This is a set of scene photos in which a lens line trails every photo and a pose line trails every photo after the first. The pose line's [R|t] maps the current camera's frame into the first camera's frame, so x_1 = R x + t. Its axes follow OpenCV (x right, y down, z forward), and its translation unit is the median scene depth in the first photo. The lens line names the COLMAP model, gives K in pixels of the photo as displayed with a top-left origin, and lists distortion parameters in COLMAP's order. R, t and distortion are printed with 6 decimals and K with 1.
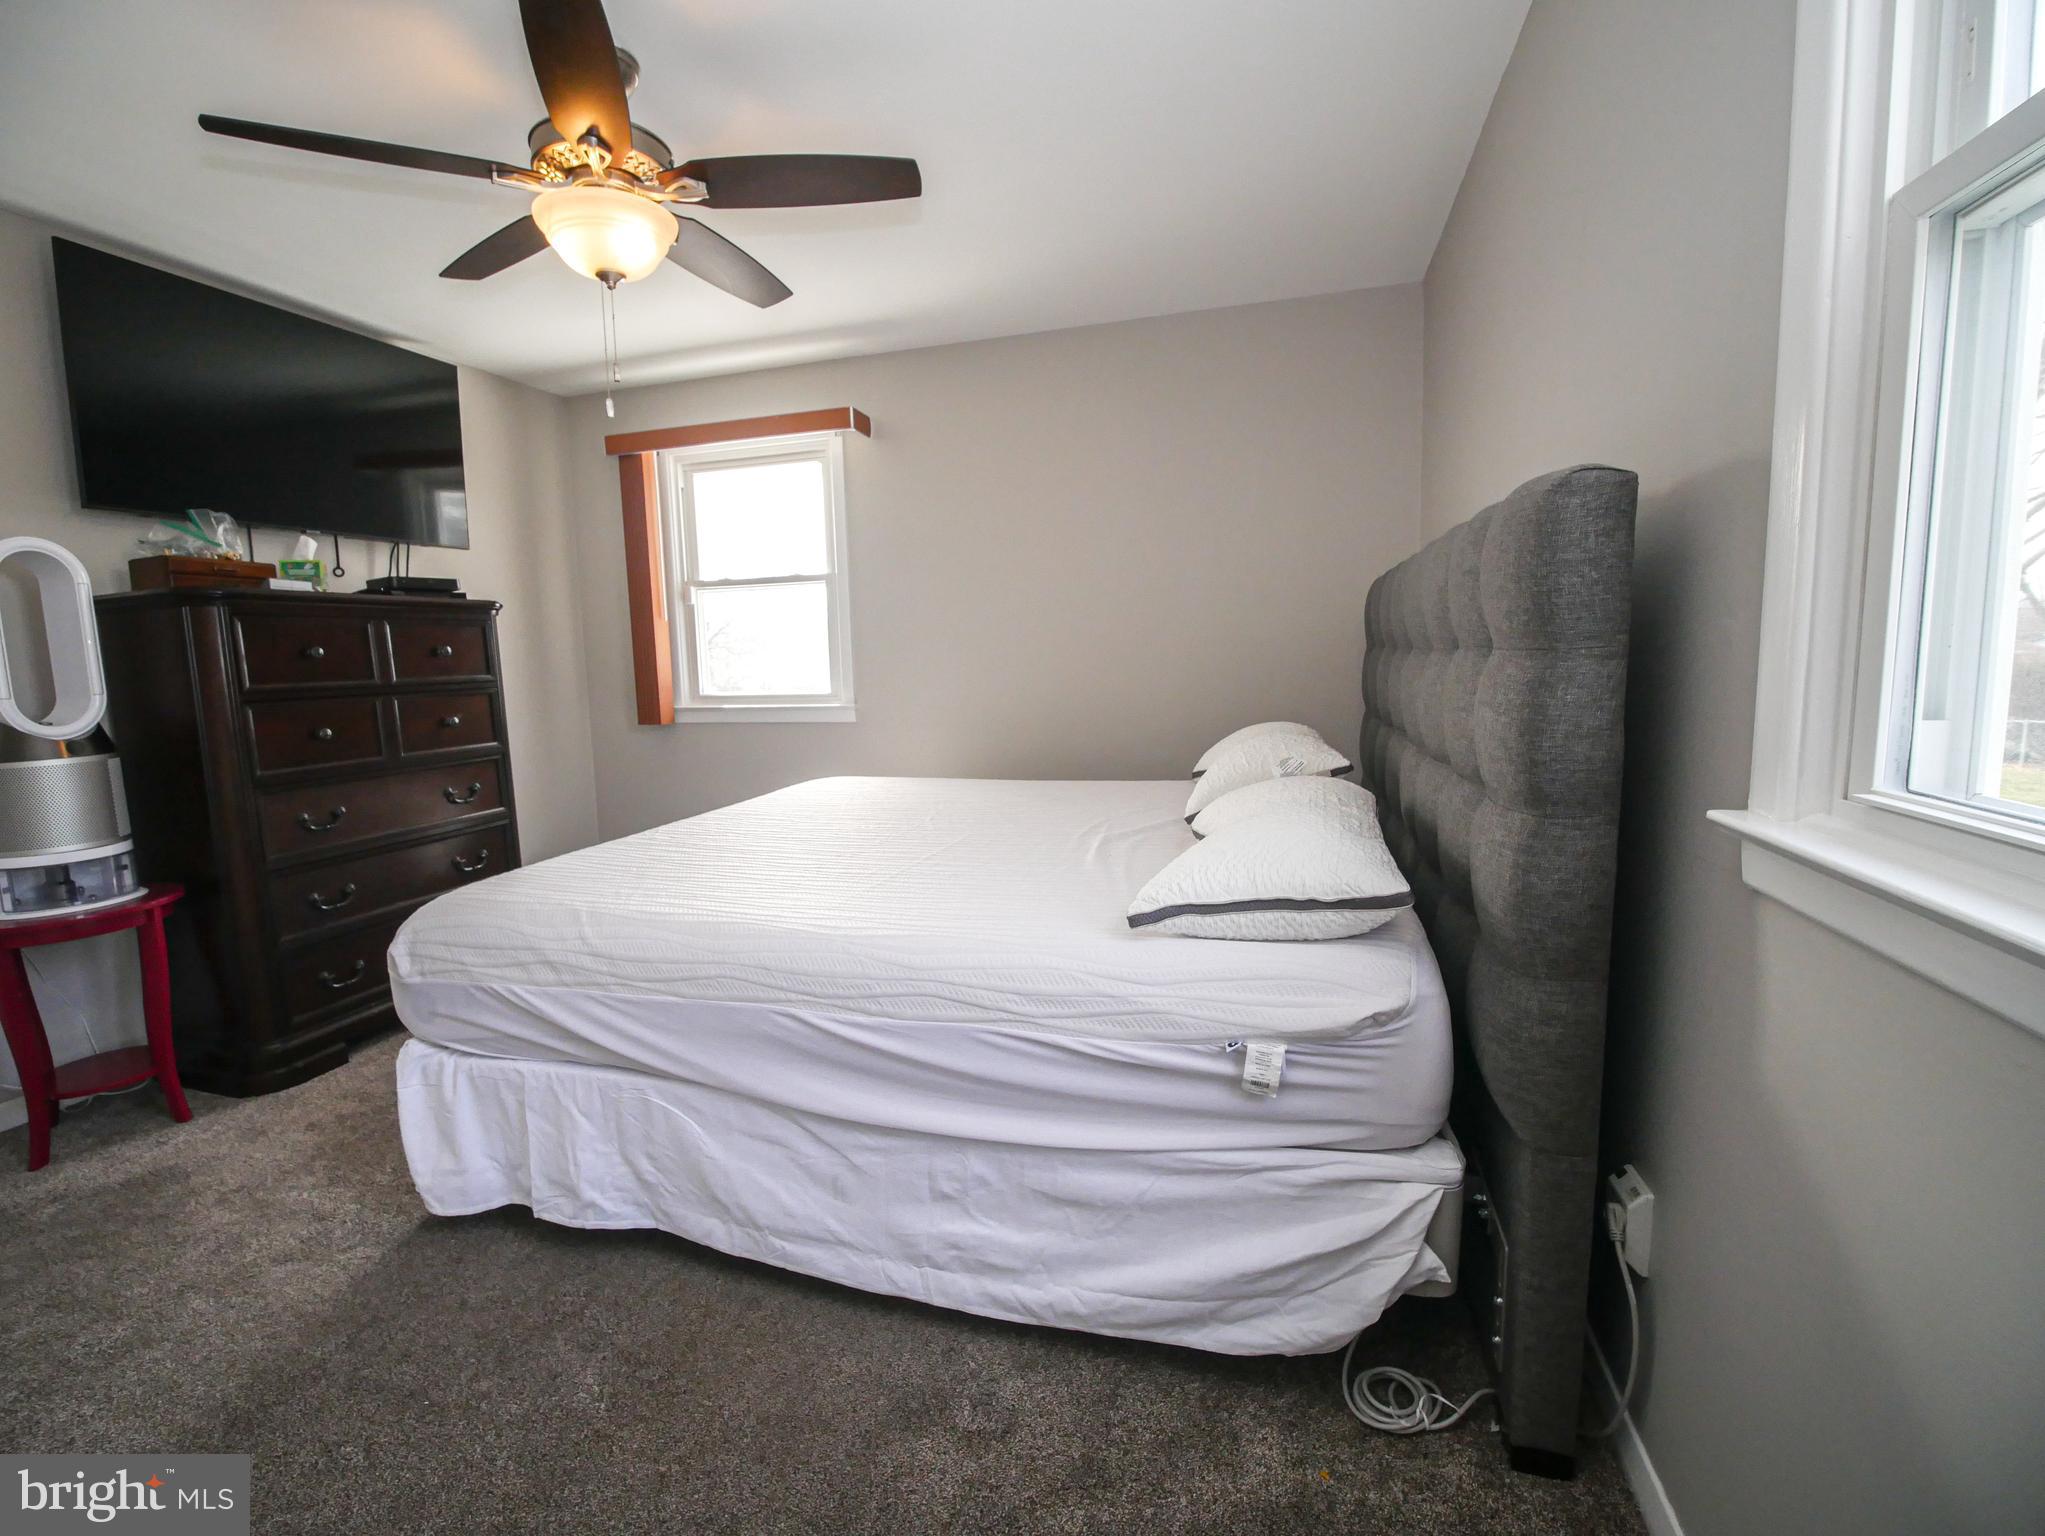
lens RADIAL K [[902.0, 0, 1002.3], [0, 902.0, 761.0], [0, 0, 1]] dist [-0.016448, -0.000299]
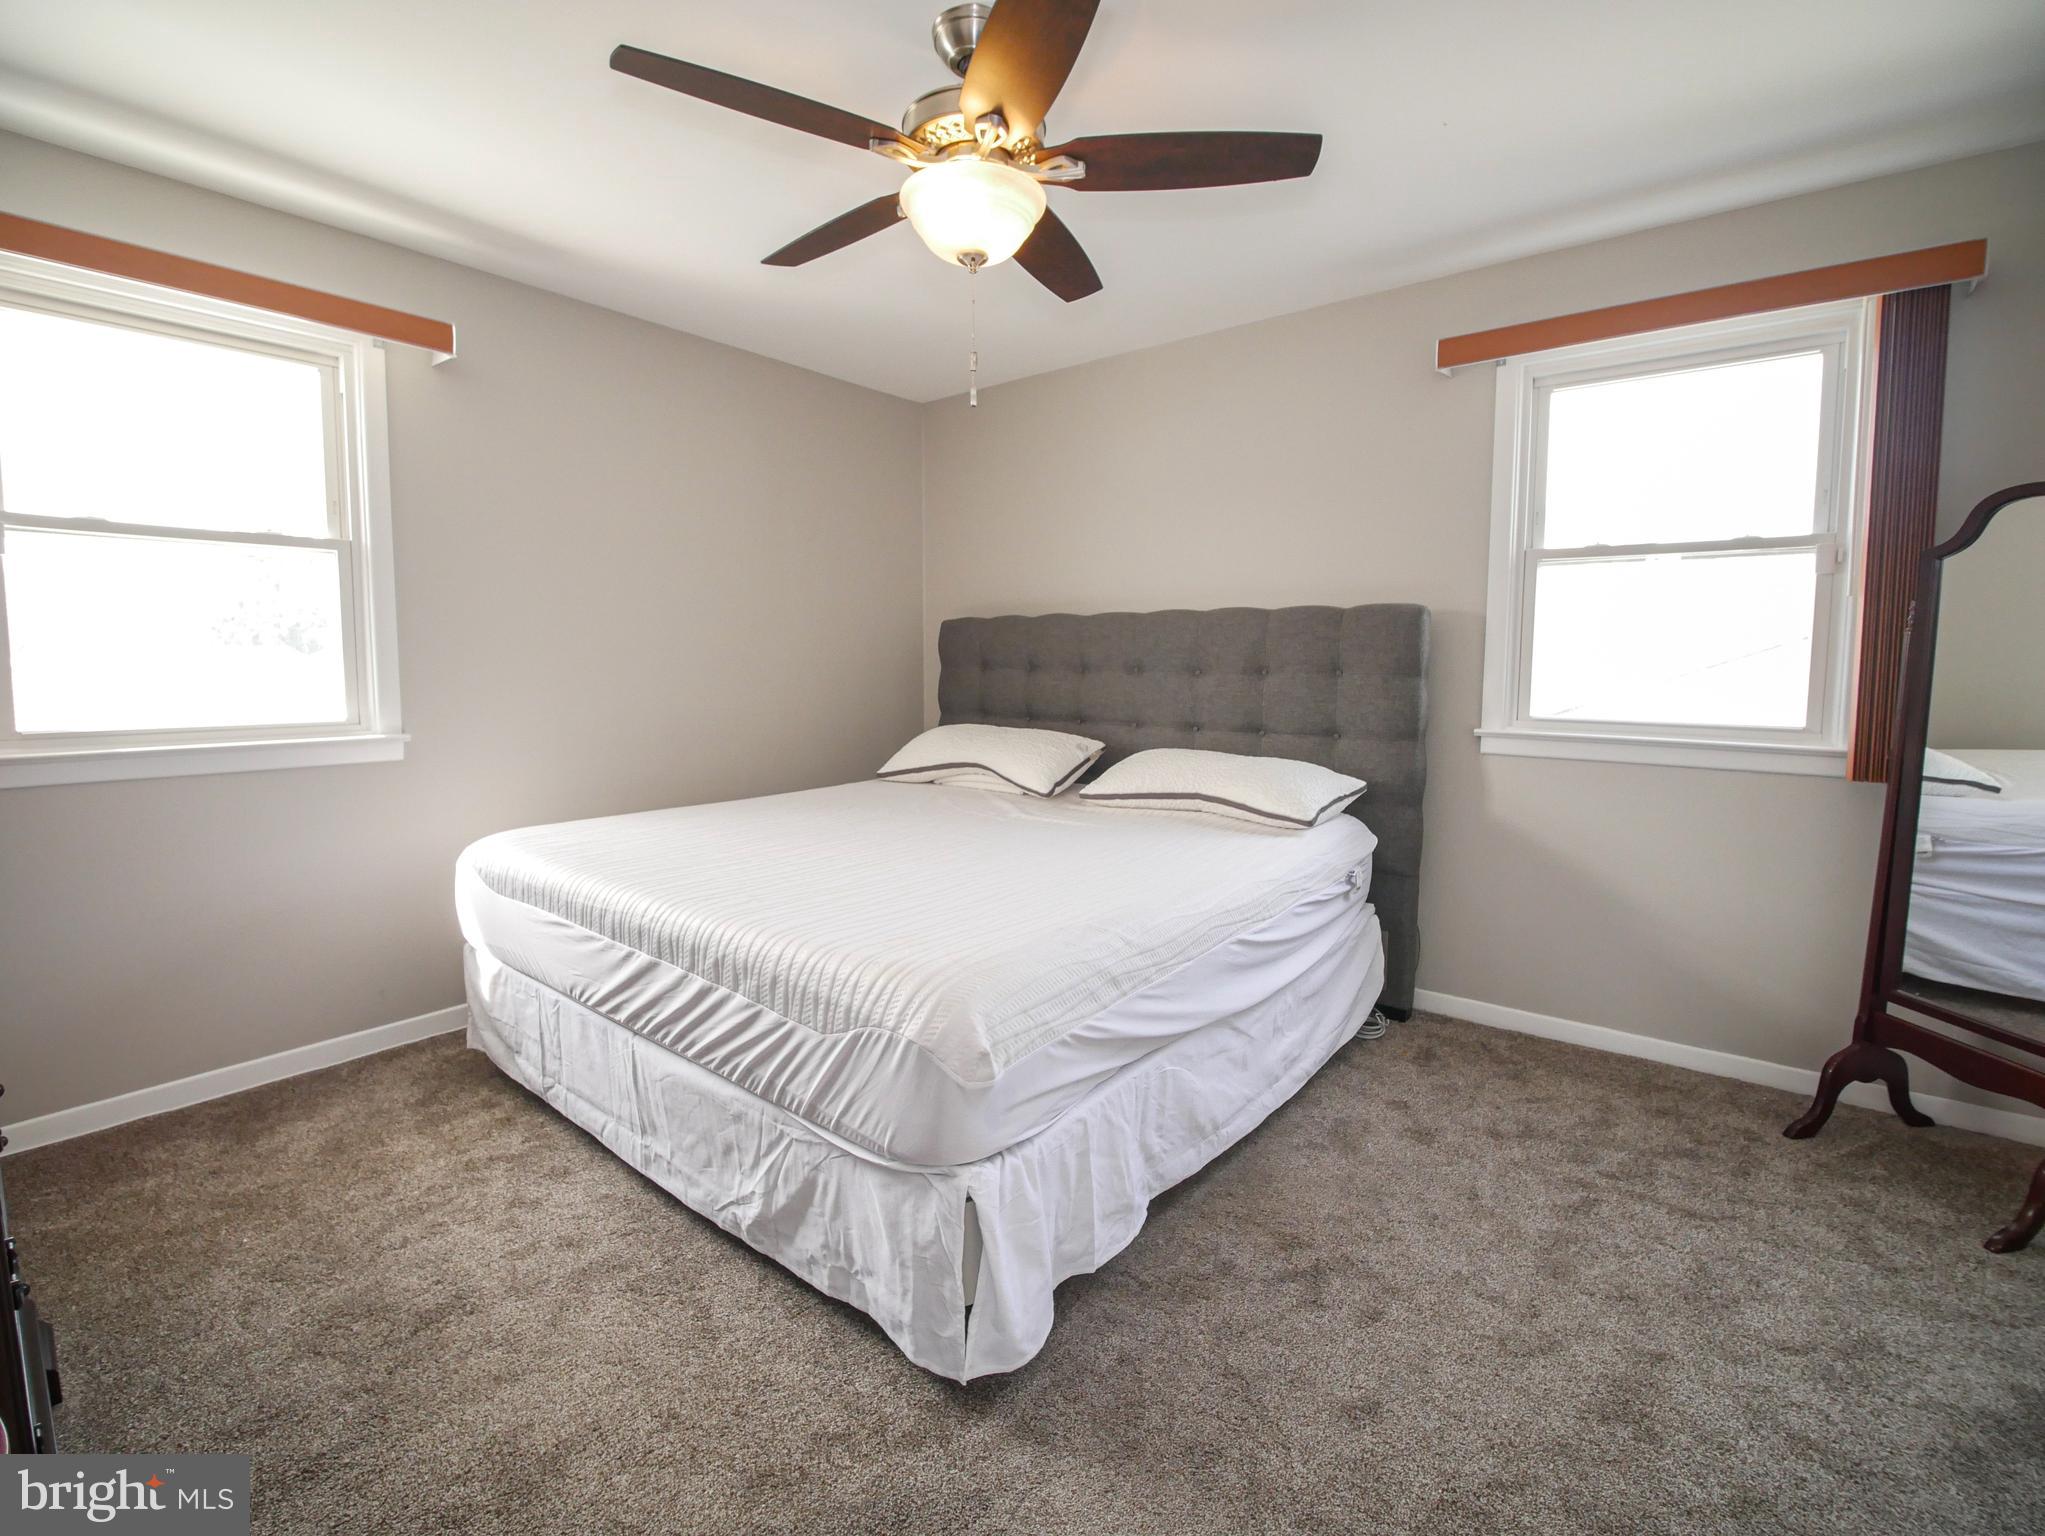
lens RADIAL K [[902.0, 0, 1002.3], [0, 902.0, 761.0], [0, 0, 1]] dist [-0.016448, -0.000299]
pose [[0.385576, -0.065130, 0.920374, -1.417497], [0.093235, 0.995150, 0.031362, -0.049630], [-0.917953, 0.073718, 0.389779, 0.710227]]
